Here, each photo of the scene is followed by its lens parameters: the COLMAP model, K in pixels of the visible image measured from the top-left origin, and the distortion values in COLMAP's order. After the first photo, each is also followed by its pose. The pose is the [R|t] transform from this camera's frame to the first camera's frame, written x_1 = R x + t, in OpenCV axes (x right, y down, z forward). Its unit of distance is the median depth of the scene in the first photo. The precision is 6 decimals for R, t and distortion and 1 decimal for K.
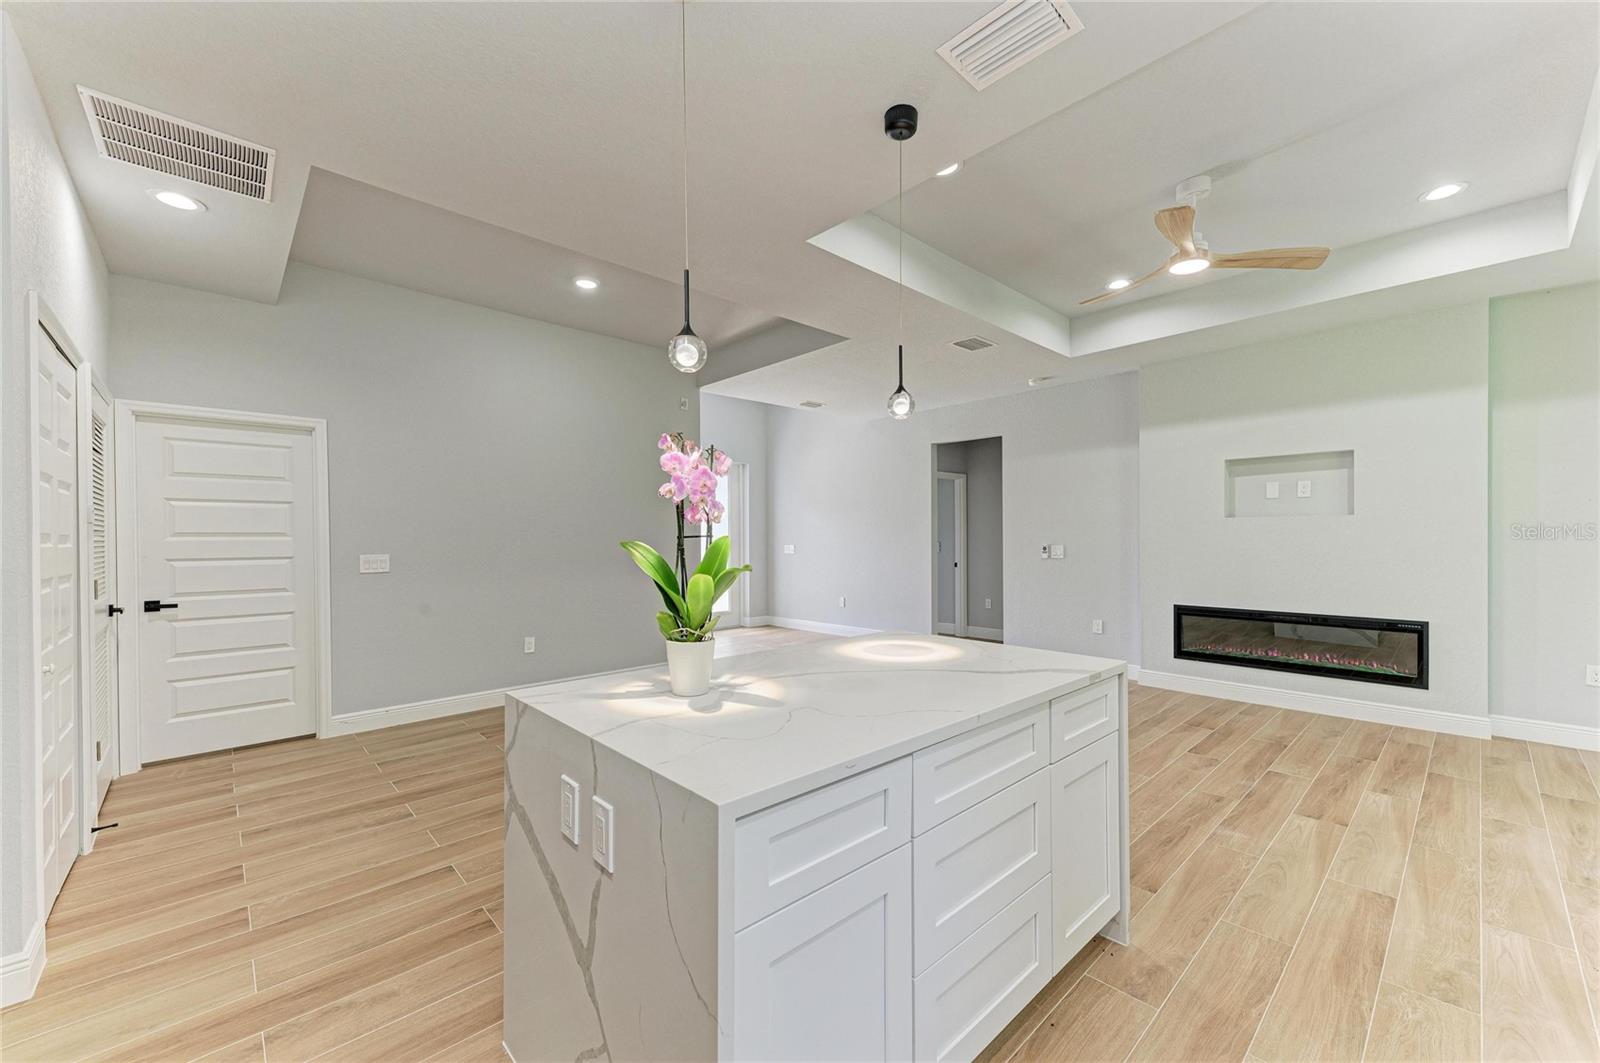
lens RADIAL K [[620.1, 0, 805.4], [0, 620.1, 540.2], [0, 0, 1]] dist [0.016239, -0.006330]
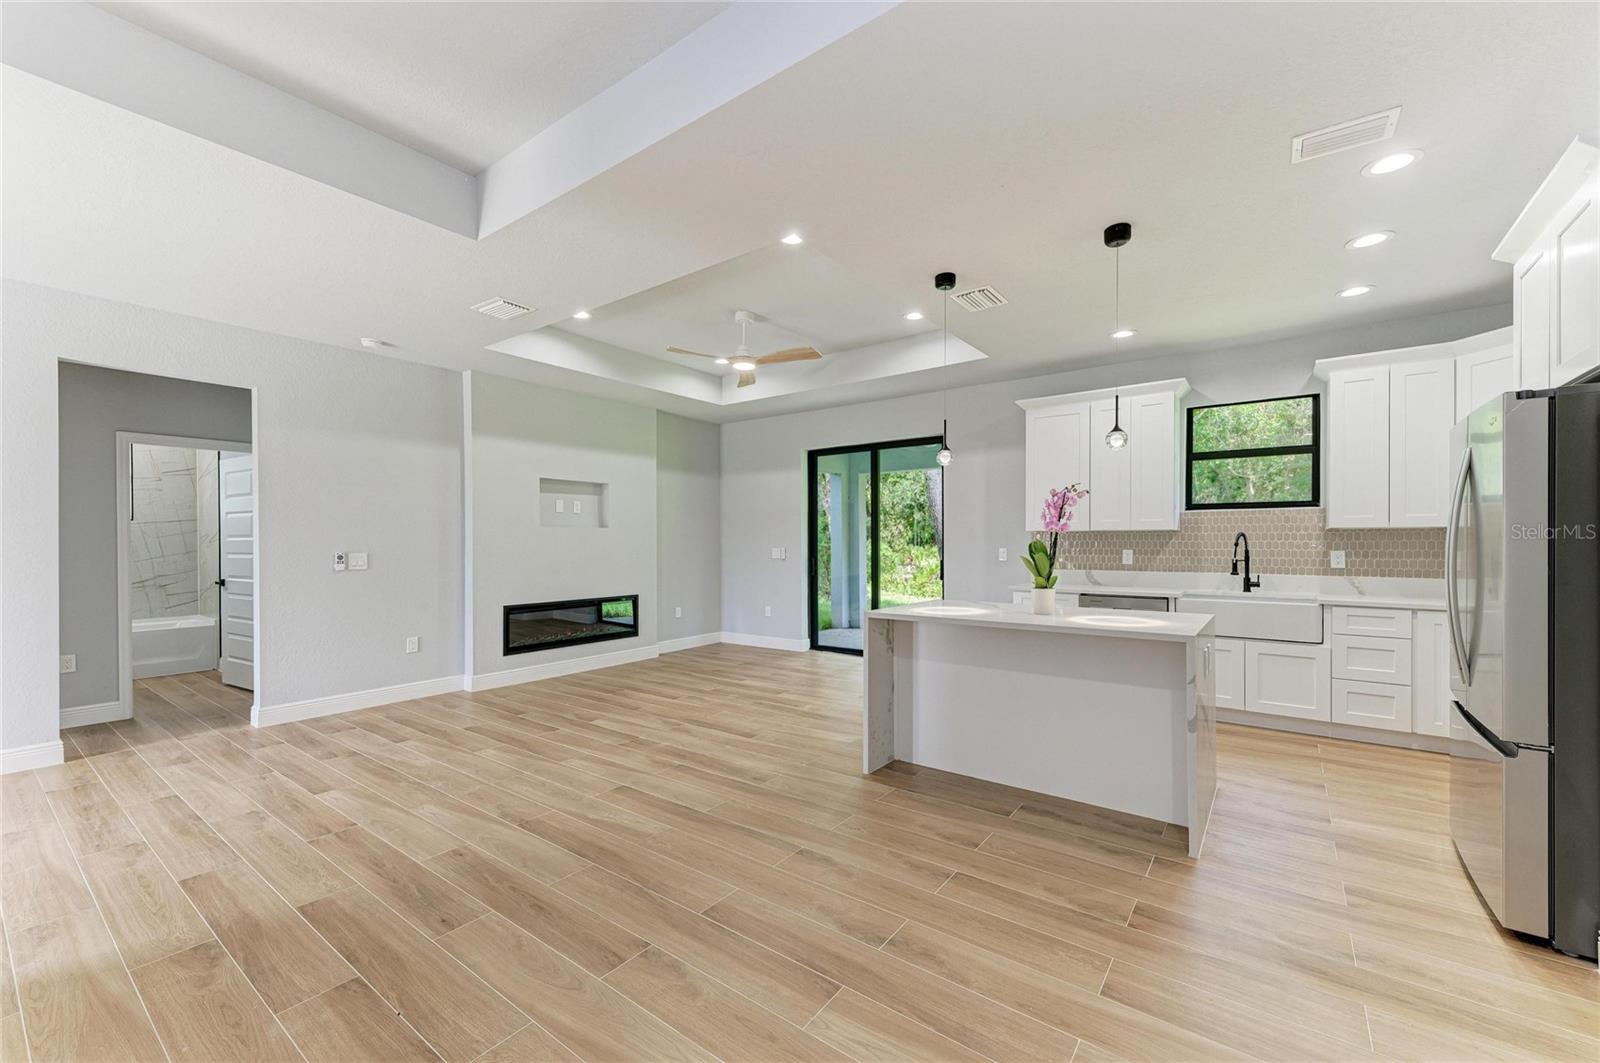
lens RADIAL K [[638.7, 0, 805.4], [0, 638.7, 539.2], [0, 0, 1]] dist [0.020133, -0.007379]
pose [[-0.175547, 0.009437, 0.984426, -0.852704], [0.007291, 0.999939, -0.008285, 0.002871], [-0.984444, 0.005723, -0.175606, 1.004197]]
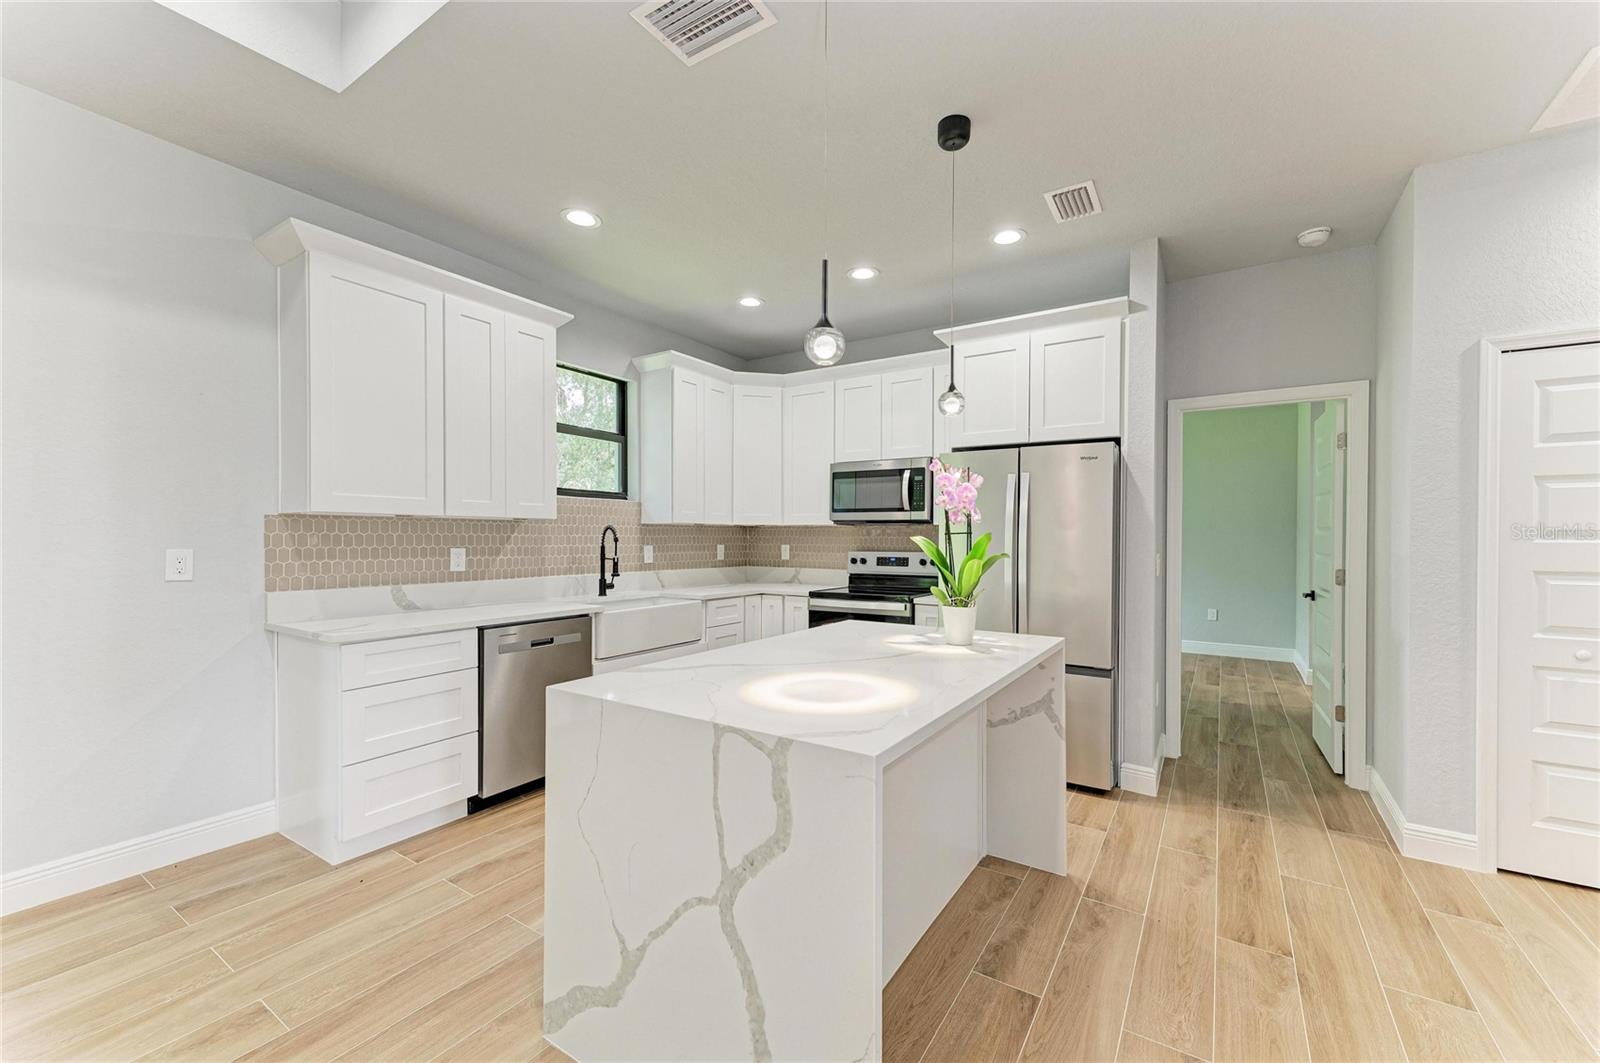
lens RADIAL K [[638.7, 0, 805.4], [0, 638.7, 539.2], [0, 0, 1]] dist [0.020133, -0.007379]
pose [[-0.971256, 0.001771, -0.238032, 0.215878], [-0.000691, 0.999947, 0.010260, -0.002852], [0.238038, 0.010130, -0.971203, 1.040011]]
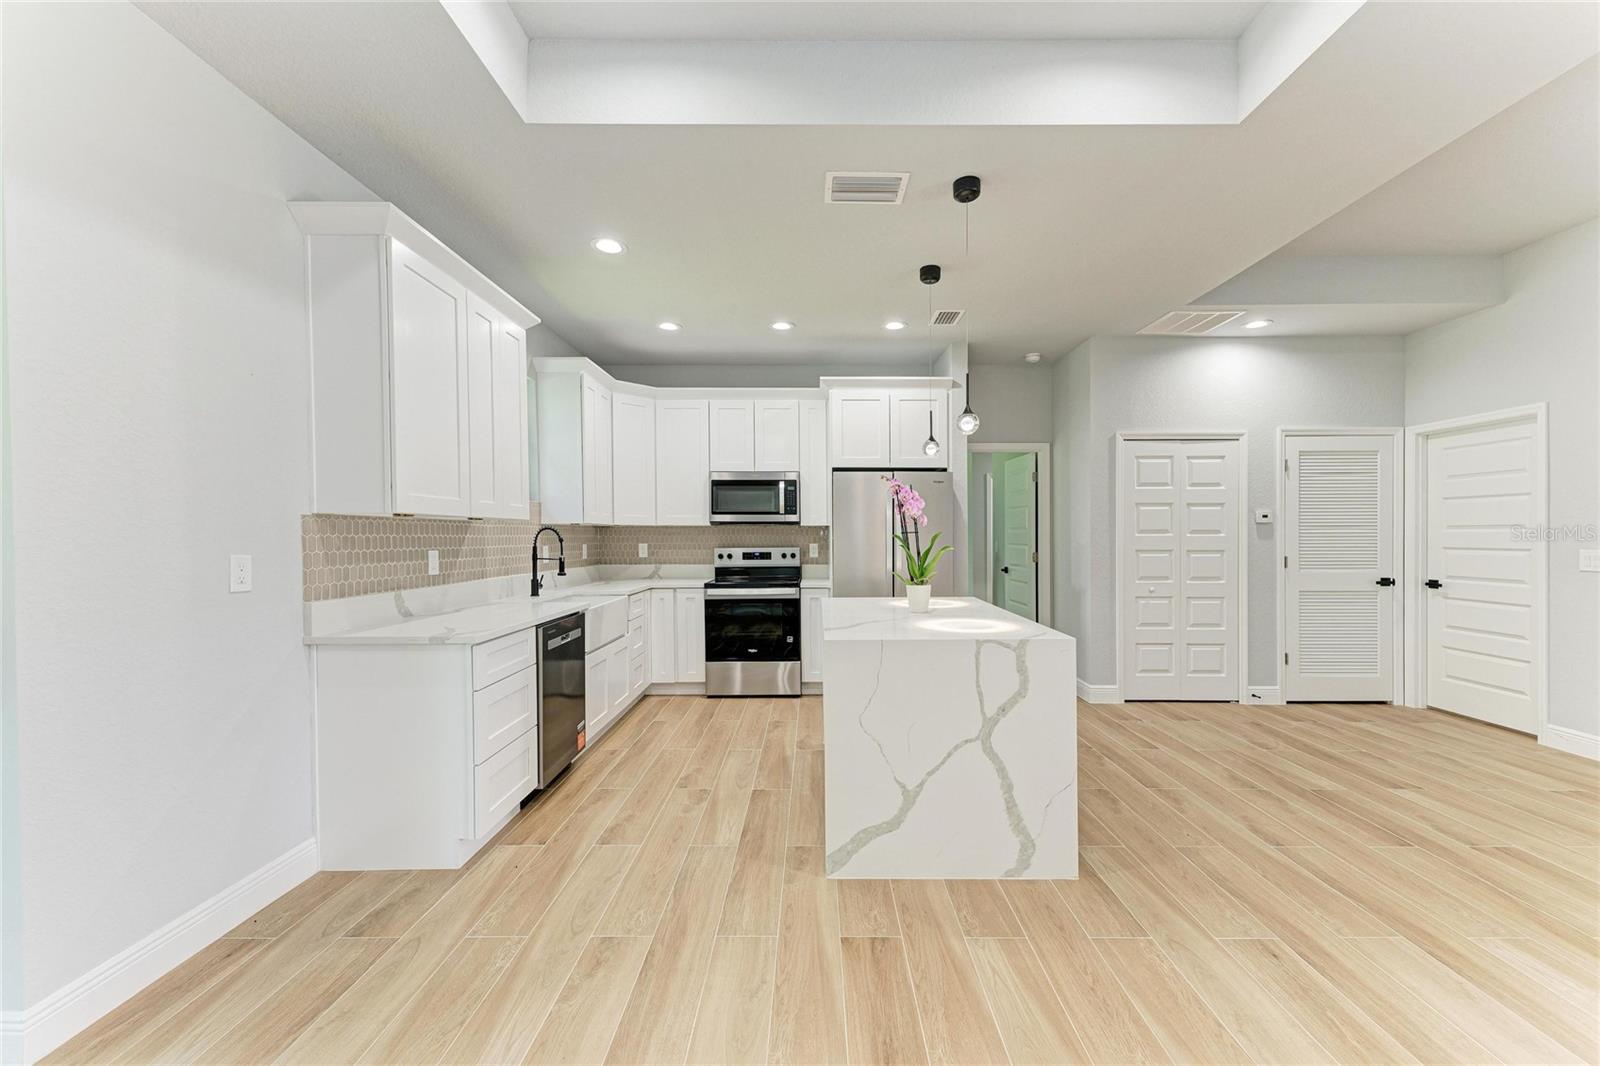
lens RADIAL K [[645.9, 0, 815.7], [0, 645.9, 538.2], [0, 0, 1]] dist [0.014444, -0.000246]
pose [[-0.680615, 0.010391, -0.732568, 0.784951], [0.002441, 0.999926, 0.011916, -0.005938], [0.732637, 0.006322, -0.680590, 1.001684]]
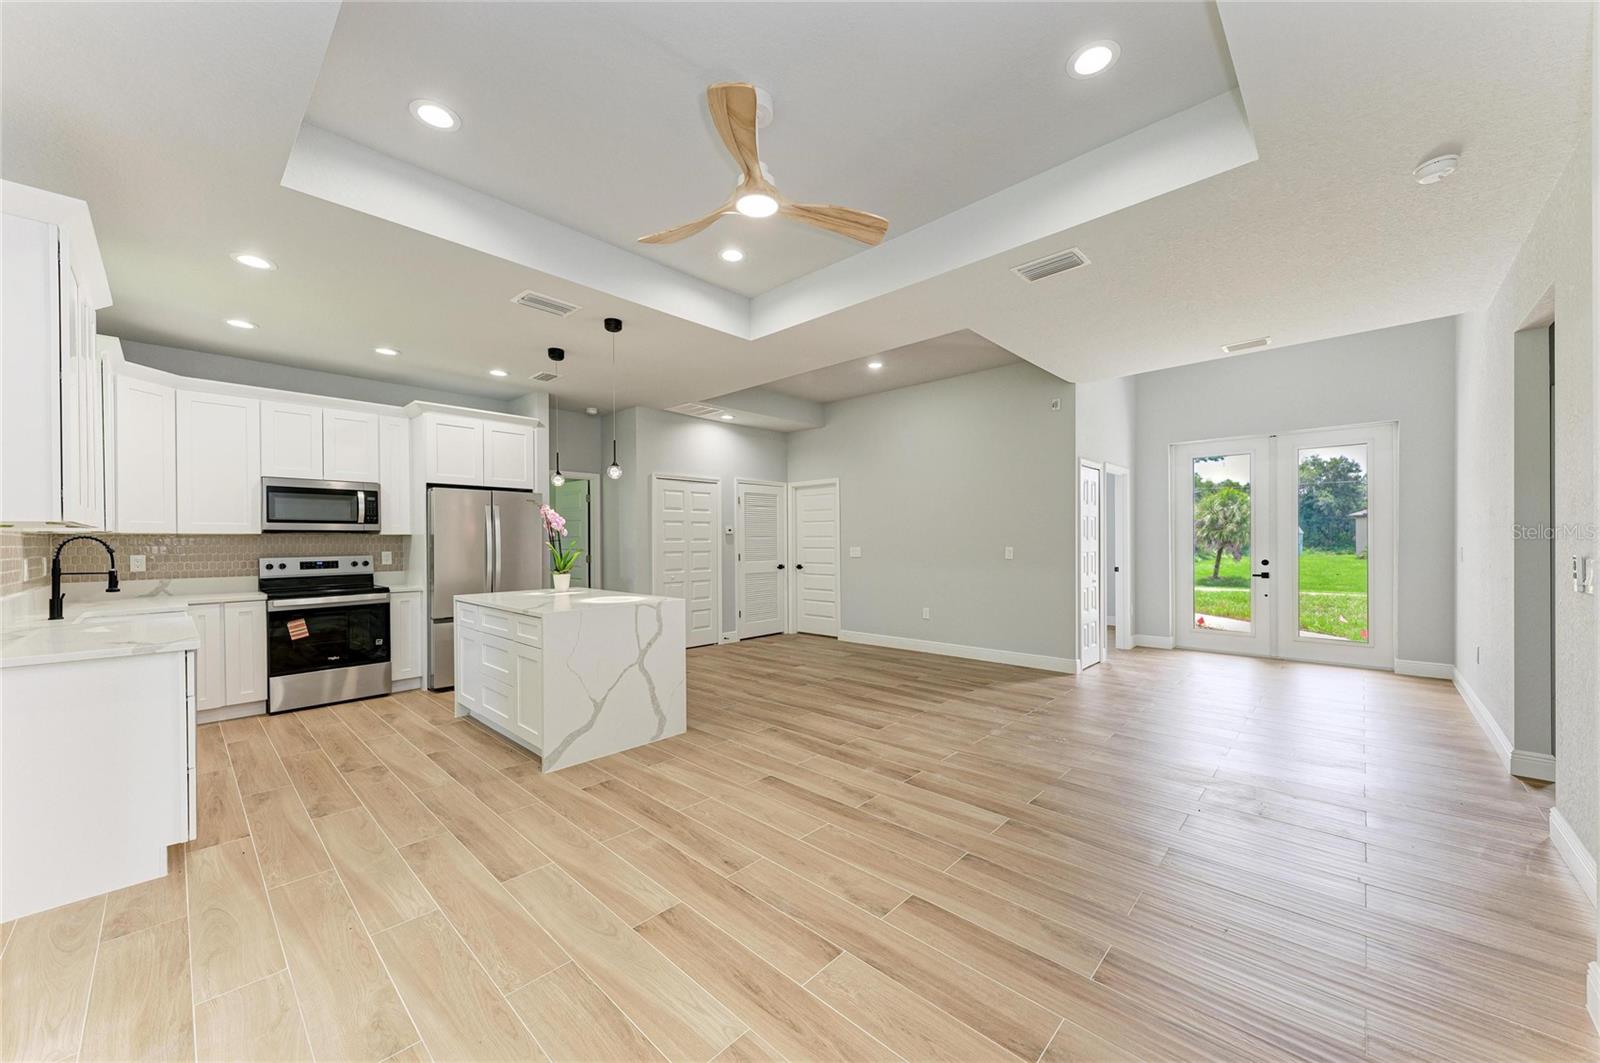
lens RADIAL K [[588.6, 0, 813.1], [0, 588.6, 535.4], [0, 0, 1]] dist [0.011092, -0.000068]
pose [[0.075328, -0.002659, -0.997155, 1.230531], [0.001936, 0.999995, -0.002520, -0.009358], [0.997157, -0.001741, 0.075333, 0.898645]]
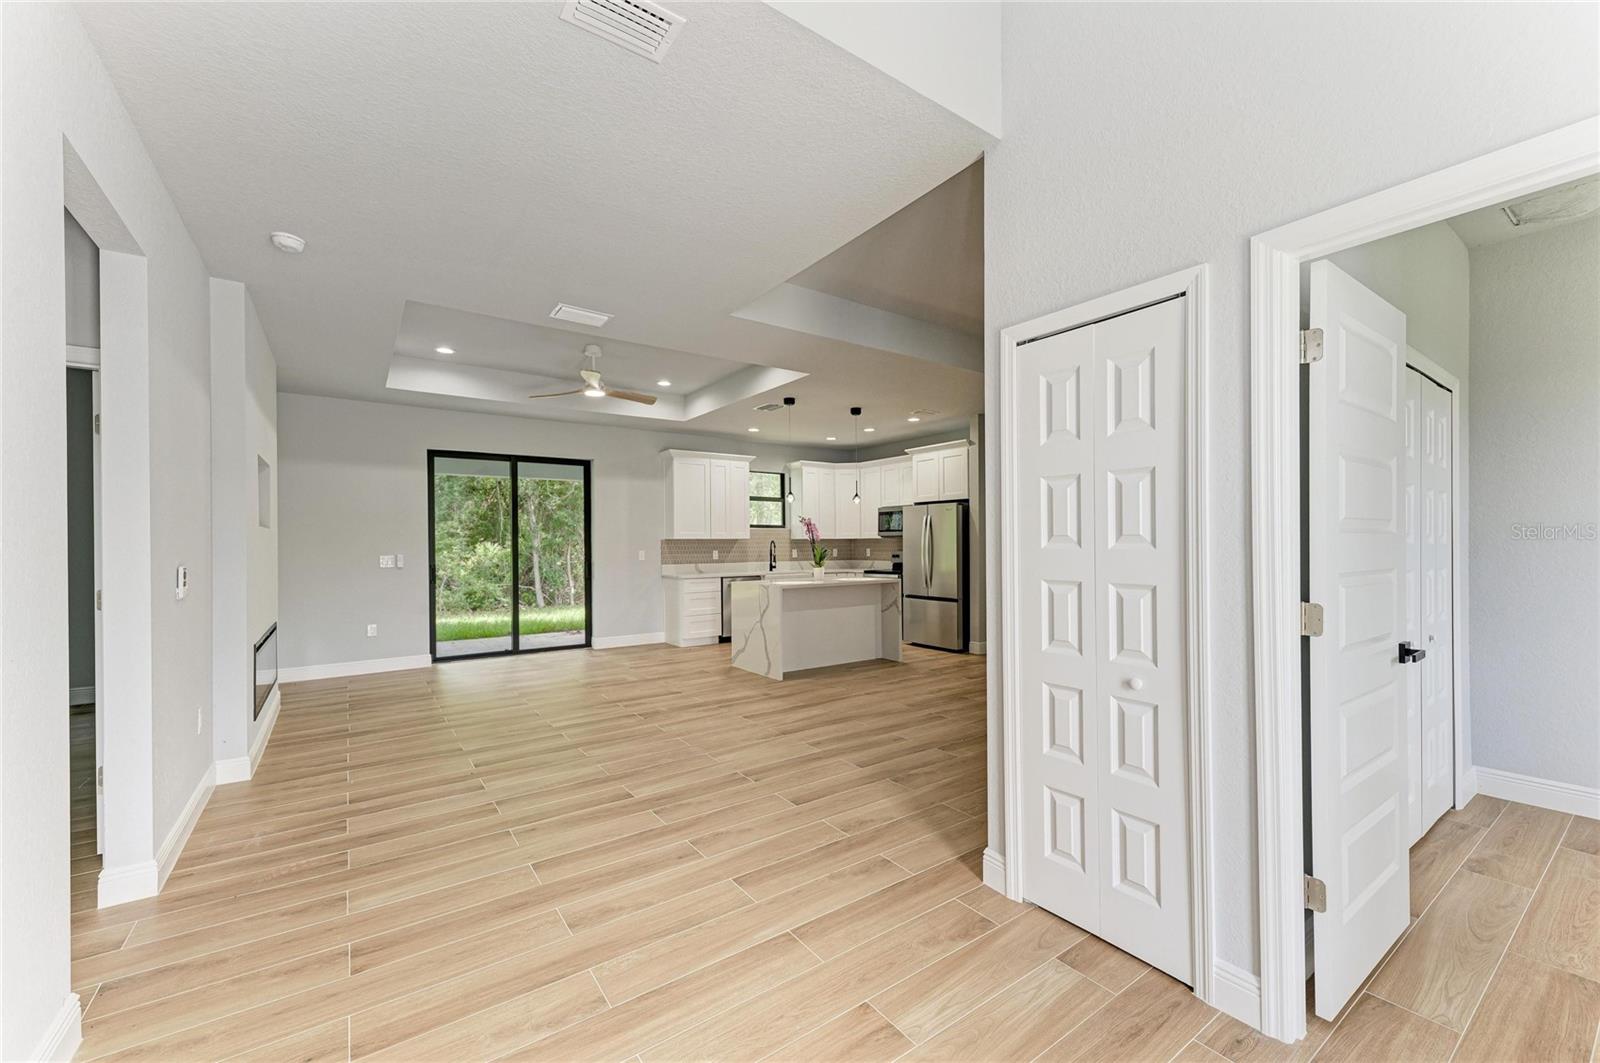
lens RADIAL K [[644.8, 0, 802.5], [0, 644.8, 538.2], [0, 0, 1]] dist [0.012652, -0.000046]
pose [[-0.990357, 0.015692, 0.137648, -0.189524], [0.014971, 0.999868, -0.006273, -0.006952], [-0.137728, -0.004152, -0.990461, 2.423693]]
